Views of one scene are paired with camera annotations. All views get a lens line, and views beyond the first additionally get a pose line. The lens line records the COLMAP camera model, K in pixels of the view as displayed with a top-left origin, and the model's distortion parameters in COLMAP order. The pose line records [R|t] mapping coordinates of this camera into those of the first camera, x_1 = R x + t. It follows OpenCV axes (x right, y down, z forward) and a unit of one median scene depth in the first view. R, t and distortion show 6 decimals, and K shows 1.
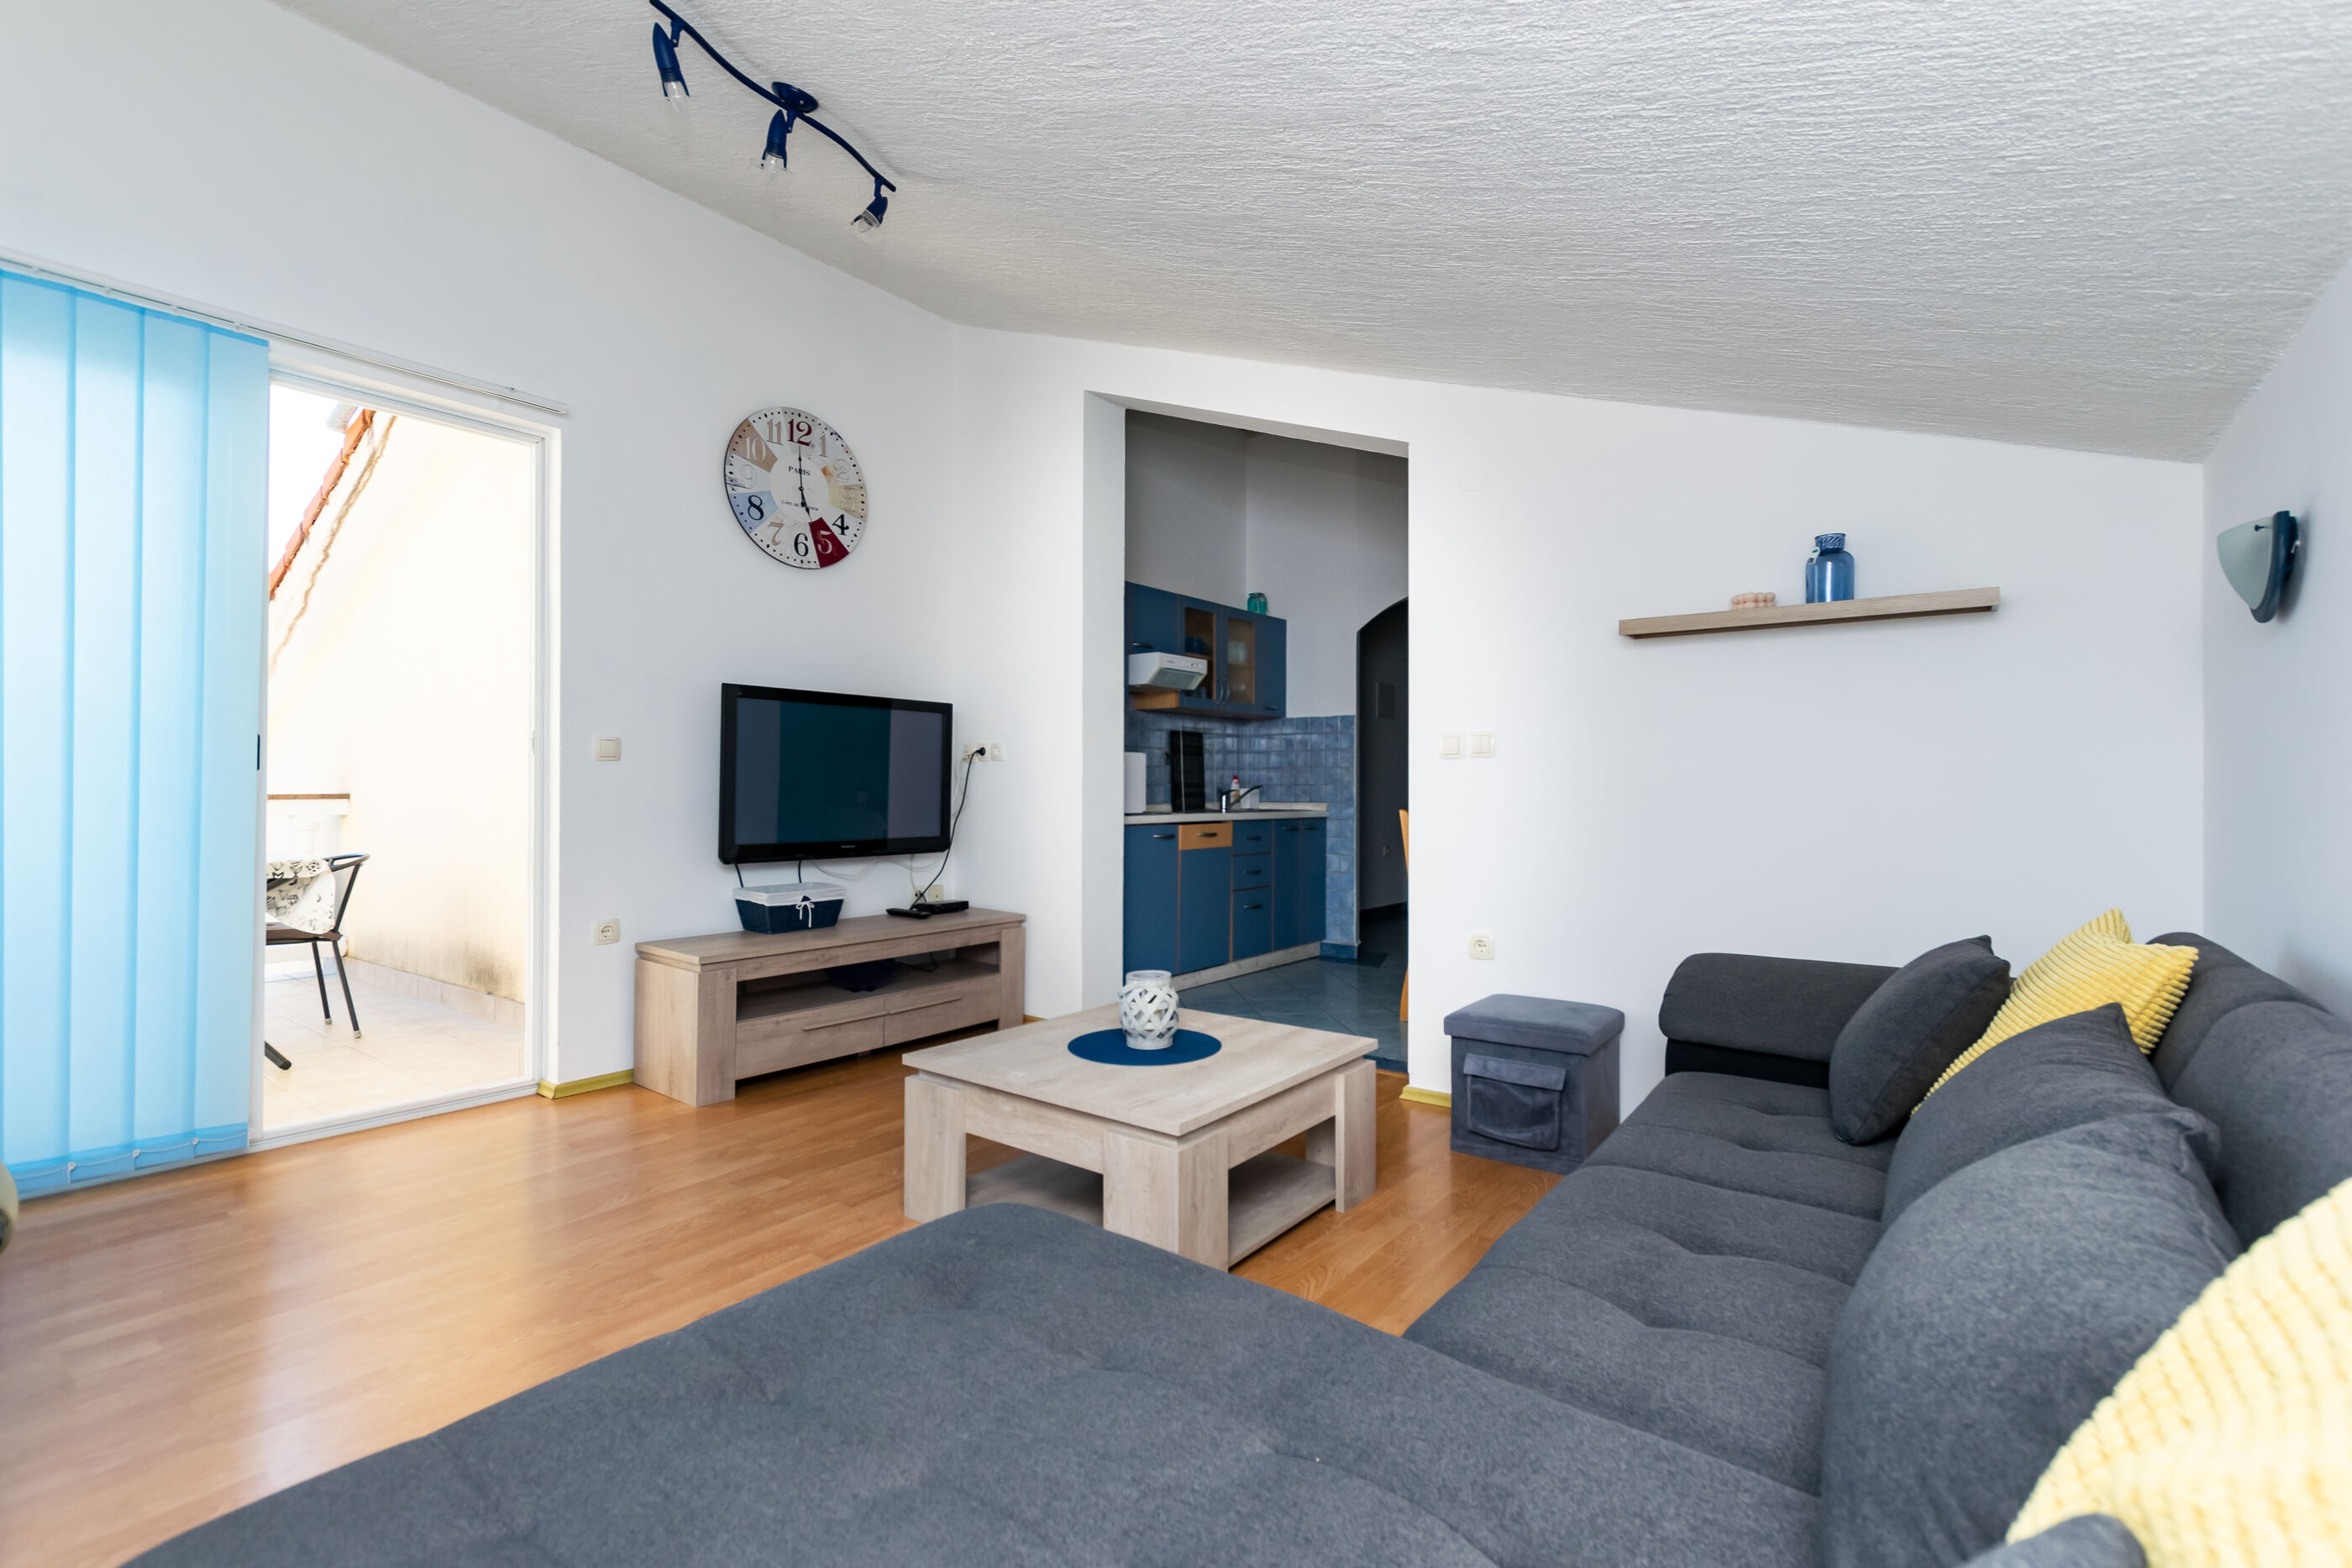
lens RADIAL K [[1017.2, 0, 1124.9], [0, 1017.2, 786.3], [0, 0, 1]] dist [0.001244, -0.000088]
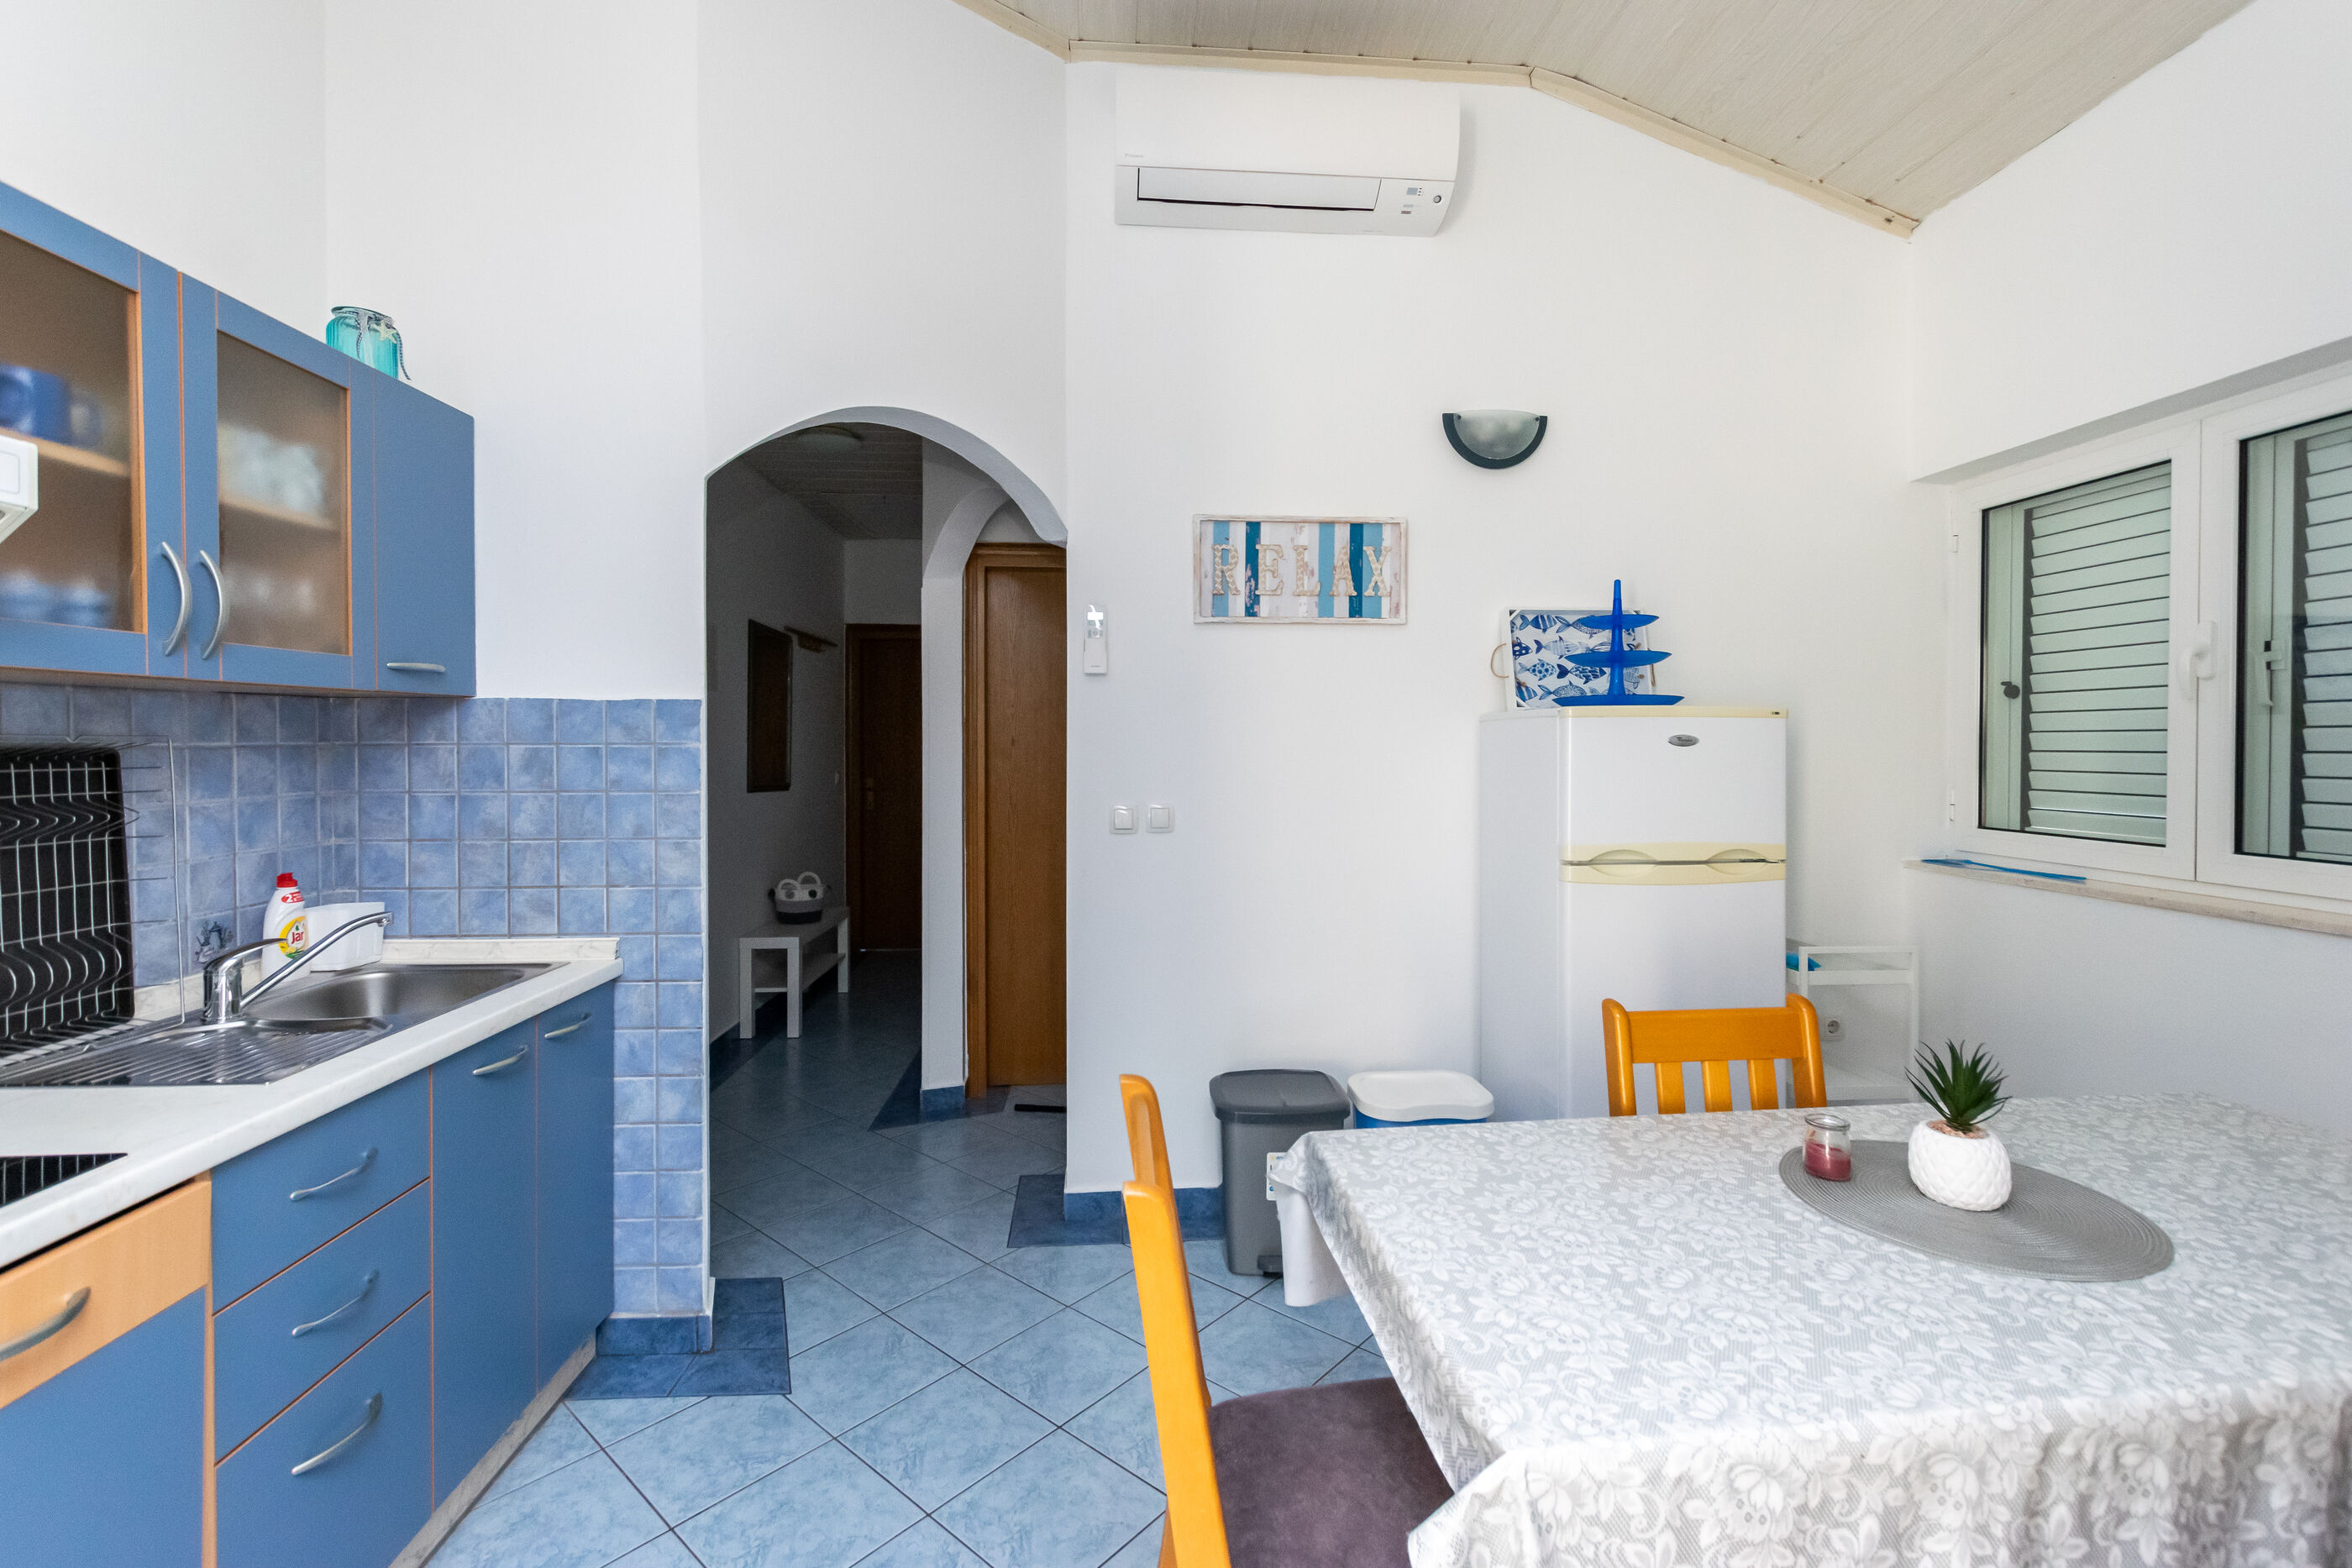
lens RADIAL K [[1034.4, 0, 1205.7], [0, 1034.4, 741.8], [0, 0, 1]] dist [0.012361, -0.000367]
pose [[0.708120, -0.008627, 0.706039, 0.131355], [0.001210, 0.999939, 0.011004, -0.086357], [-0.706091, -0.006938, 0.708087, 0.896595]]
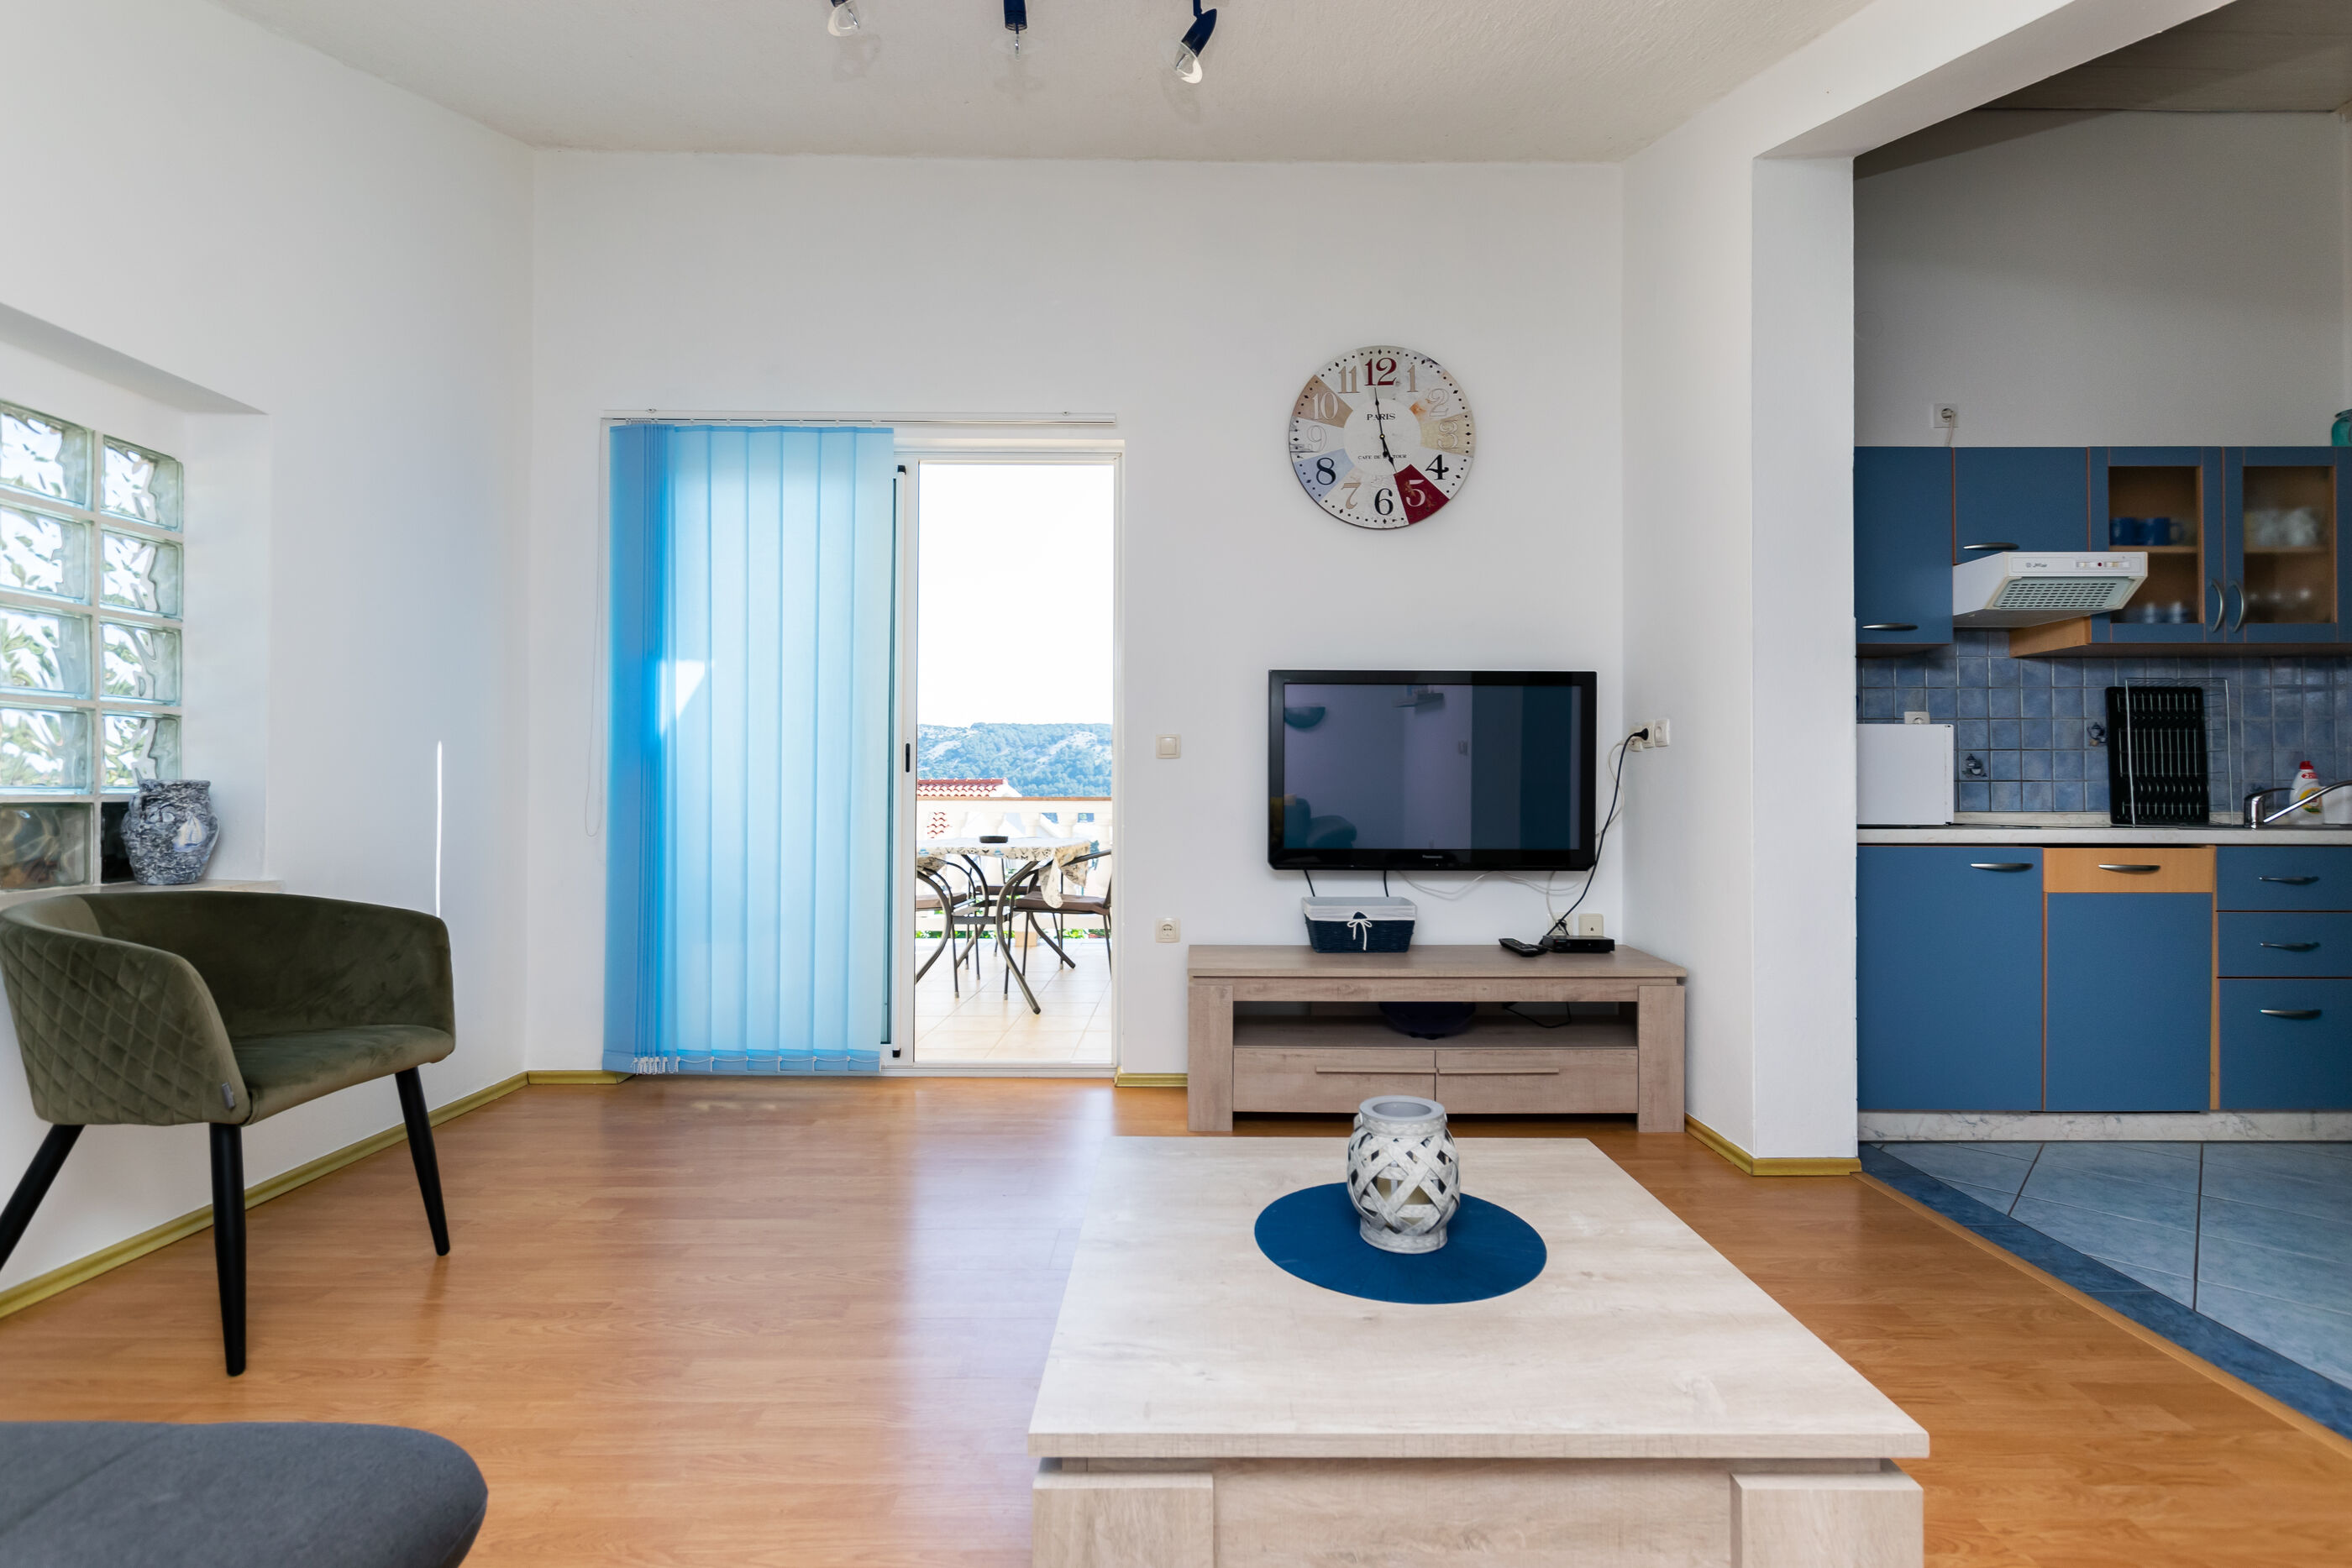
lens RADIAL K [[990.5, 0, 1187.7], [0, 990.5, 786.4], [0, 0, 1]] dist [0.002809, 0.000106]
pose [[0.635727, -0.008910, -0.771862, 0.219794], [0.001799, 0.999948, -0.010061, 0.010188], [0.771912, 0.005008, 0.635710, 0.344508]]
